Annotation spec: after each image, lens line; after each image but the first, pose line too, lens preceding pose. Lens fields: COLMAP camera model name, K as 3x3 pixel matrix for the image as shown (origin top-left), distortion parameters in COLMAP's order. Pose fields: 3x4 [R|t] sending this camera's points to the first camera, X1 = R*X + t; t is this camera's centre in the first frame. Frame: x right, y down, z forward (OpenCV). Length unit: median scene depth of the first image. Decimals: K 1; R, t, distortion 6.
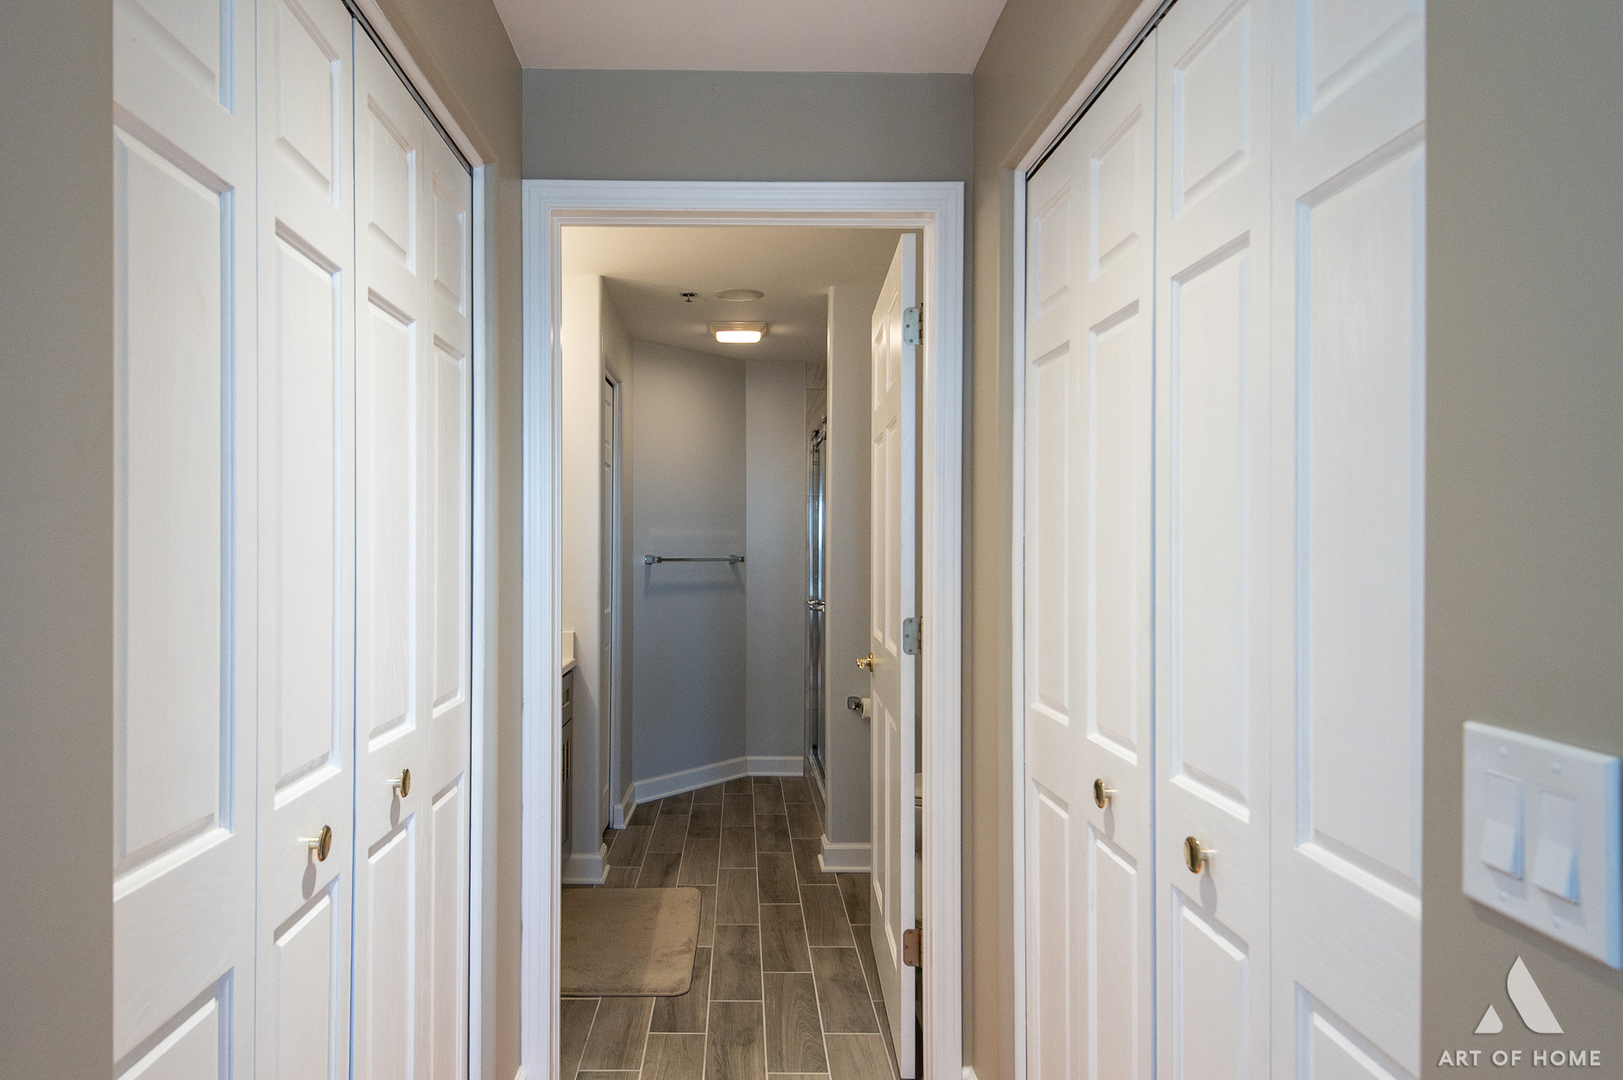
lens RADIAL K [[868.2, 0, 811.5], [0, 868.2, 540.0], [0, 0, 1]] dist [-0.001477, 0.000117]
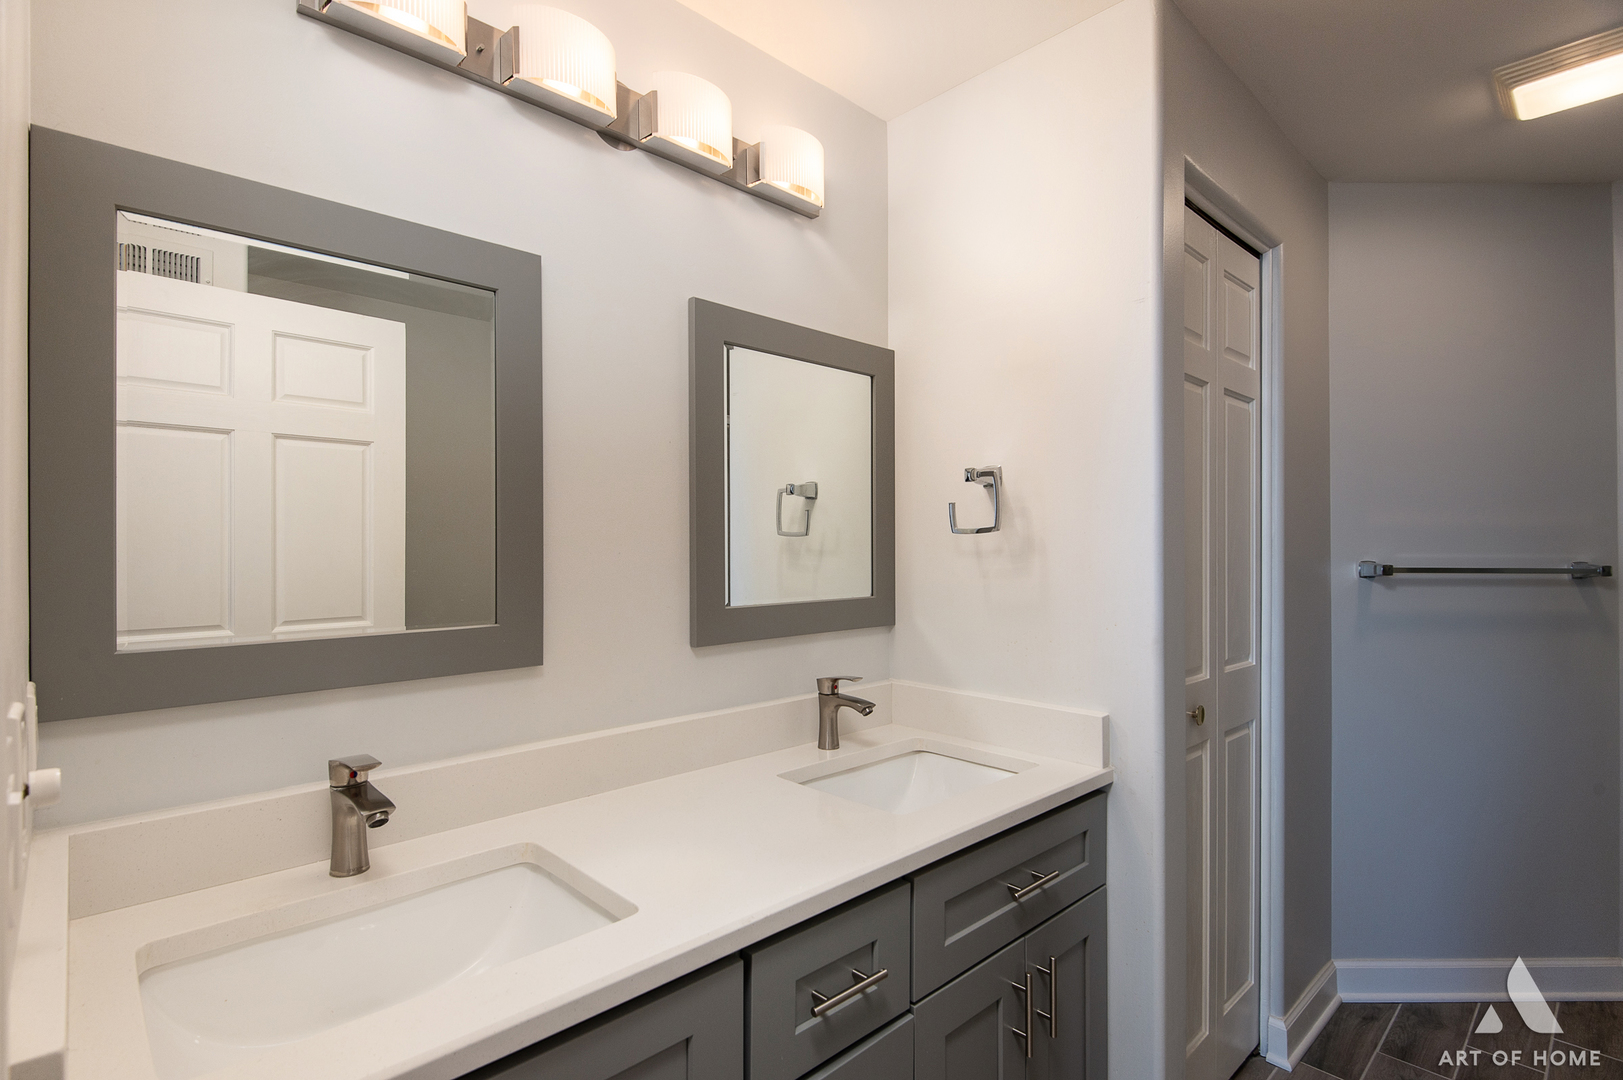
lens RADIAL K [[783.9, 0, 811.5], [0, 783.9, 540.0], [0, 0, 1]] dist [-0.001825, -0.000322]
pose [[0.628491, -0.007113, -0.777784, -0.019051], [0.006009, 0.999973, -0.004289, 0.003770], [0.777794, -0.001978, 0.628517, 0.414197]]
